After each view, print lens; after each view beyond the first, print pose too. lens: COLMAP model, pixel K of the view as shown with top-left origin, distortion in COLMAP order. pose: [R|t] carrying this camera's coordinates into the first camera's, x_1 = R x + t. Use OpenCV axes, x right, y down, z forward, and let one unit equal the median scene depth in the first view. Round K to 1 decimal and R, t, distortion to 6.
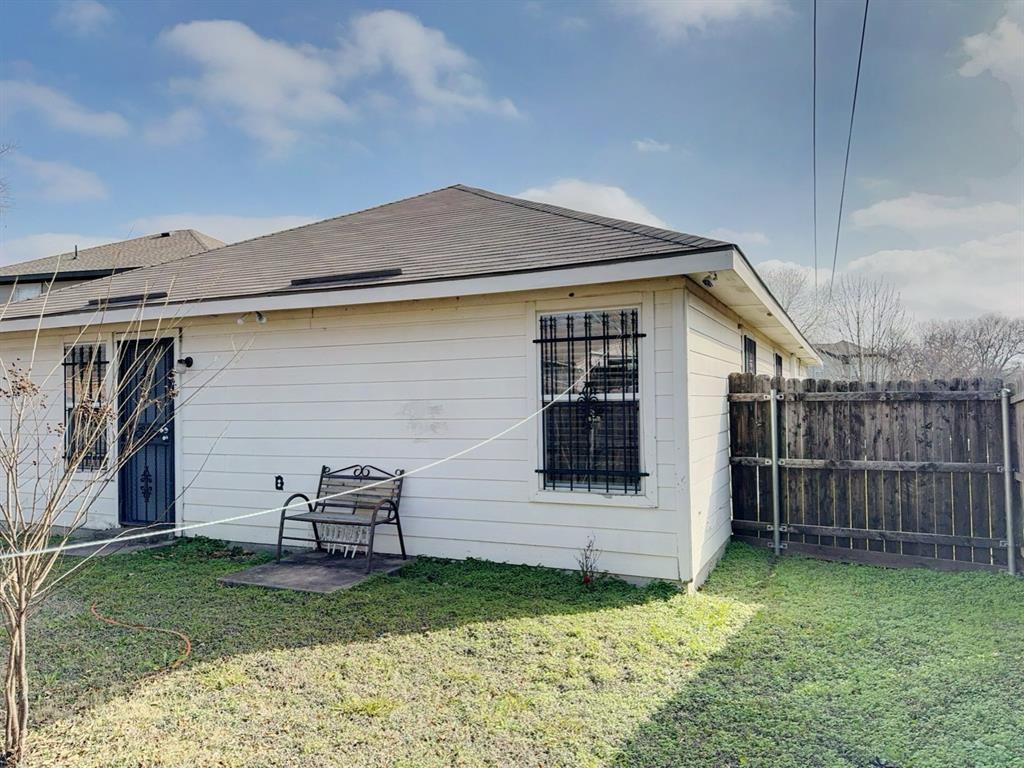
lens RADIAL K [[792.5, 0, 512.0], [0, 792.5, 384.0], [0, 0, 1]] dist [0.100245, -0.230584]
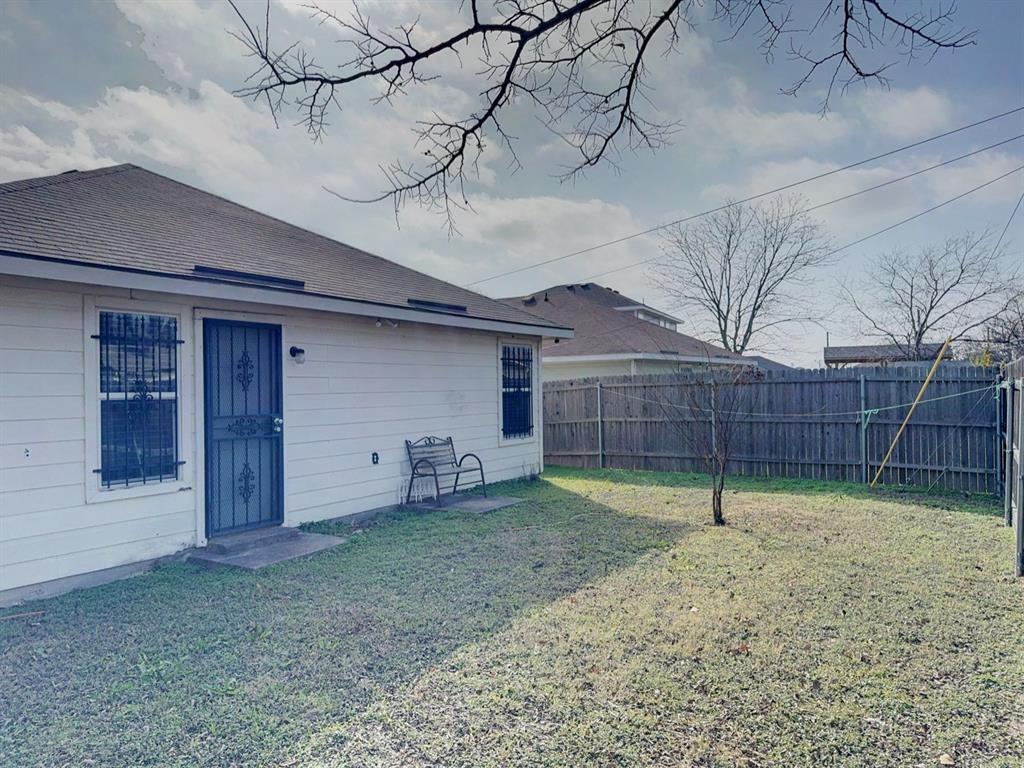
lens RADIAL K [[719.5, 0, 512.0], [0, 719.5, 384.0], [0, 0, 1]] dist [0.117196, -0.157644]
pose [[0.089692, 0.022125, 0.995724, -1.254670], [-0.005203, 0.999750, -0.021745, 0.030356], [-0.995956, -0.003230, 0.089784, 0.631811]]
